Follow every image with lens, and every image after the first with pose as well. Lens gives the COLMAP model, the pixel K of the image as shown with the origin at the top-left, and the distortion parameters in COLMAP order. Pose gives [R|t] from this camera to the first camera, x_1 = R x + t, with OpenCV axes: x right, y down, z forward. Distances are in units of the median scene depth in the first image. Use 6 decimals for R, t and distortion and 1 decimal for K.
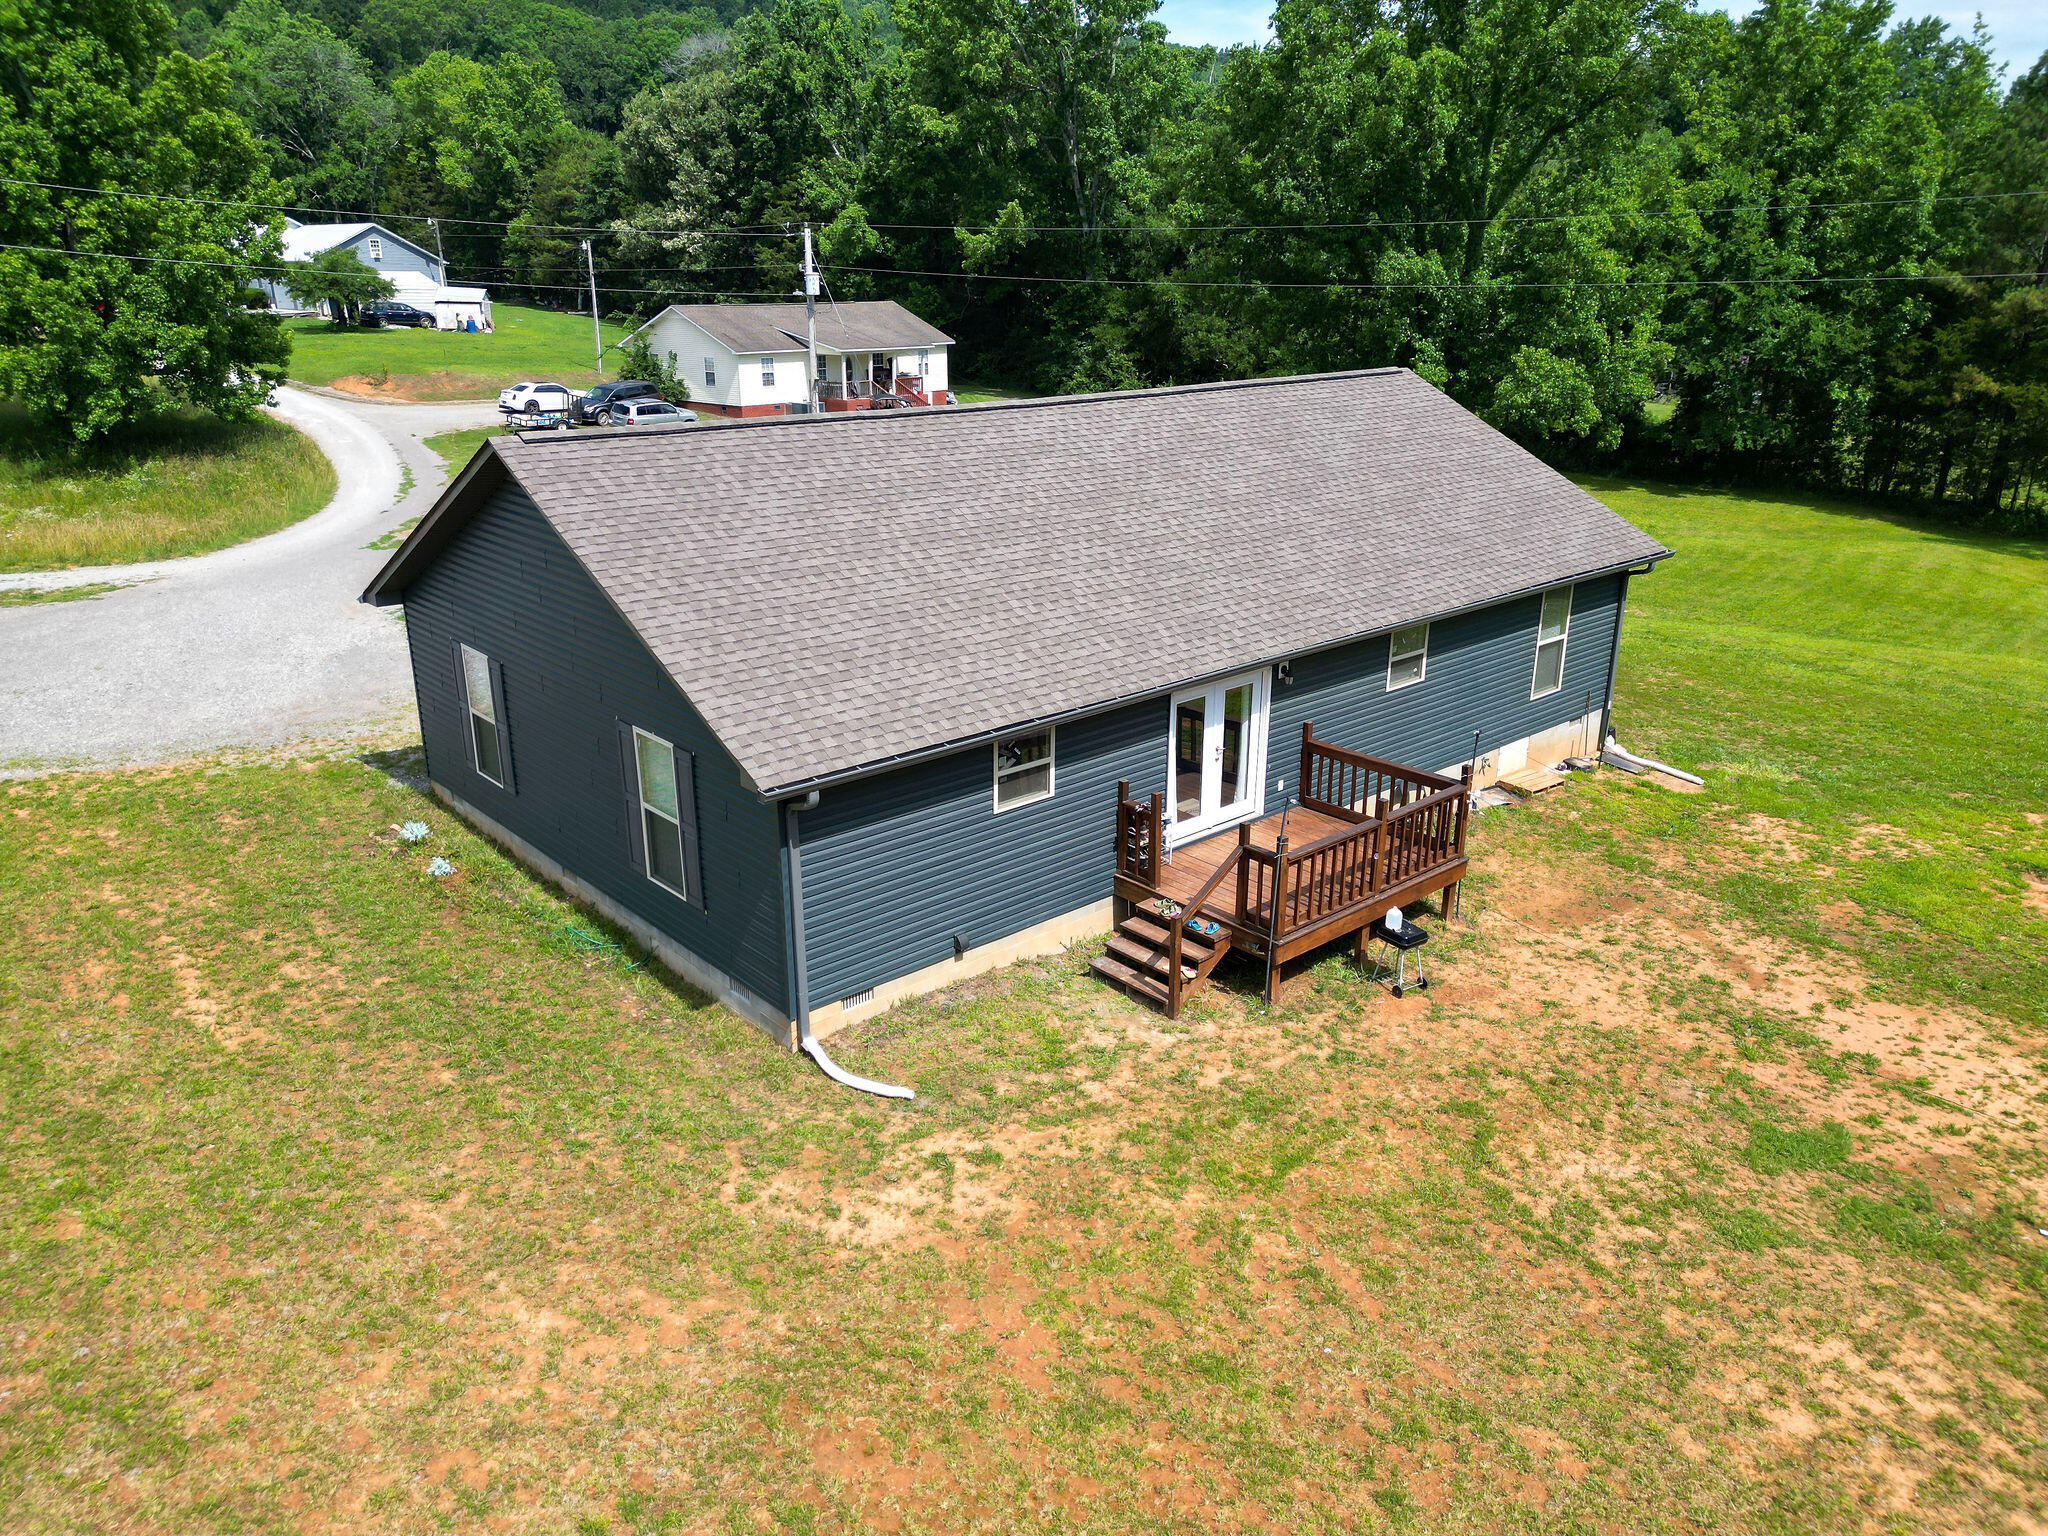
lens RADIAL K [[1429.0, 0, 1020.1], [0, 1429.0, 768.4], [0, 0, 1]] dist [0.071583, -0.062659]
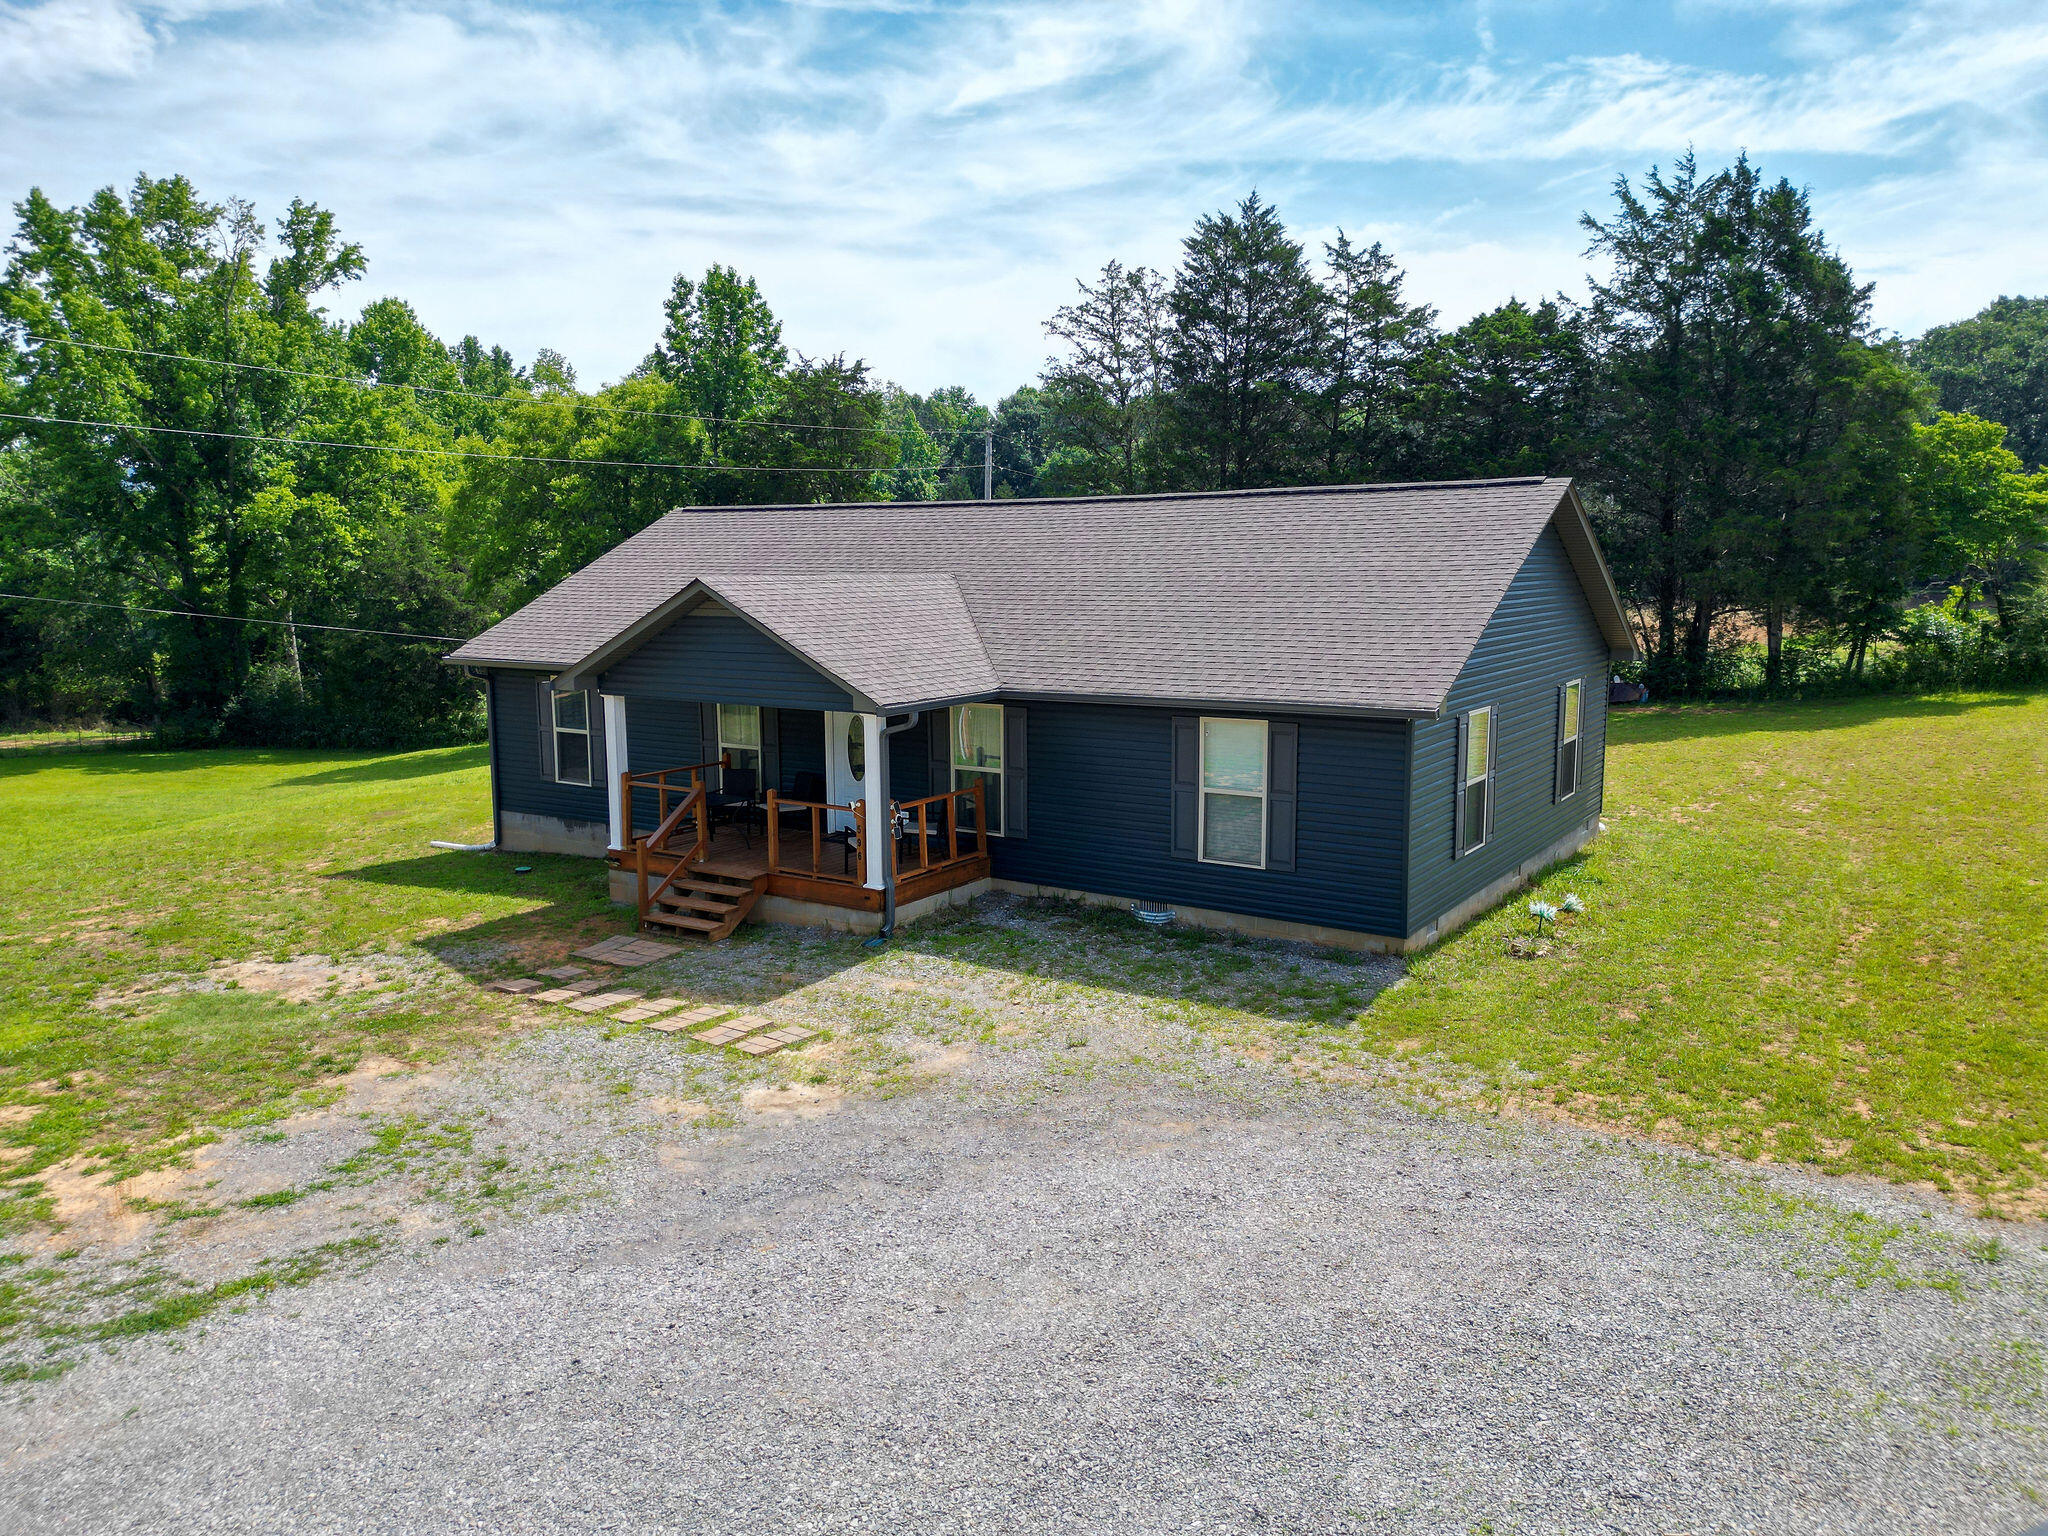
lens RADIAL K [[1429.0, 0, 1028.7], [0, 1429.0, 772.2], [0, 0, 1]] dist [0.071583, -0.062659]
pose [[-0.263088, -0.134727, 0.955319, -1.340850], [0.323067, 0.920731, 0.218820, -0.385482], [-0.909072, 0.366201, -0.198707, 1.619111]]
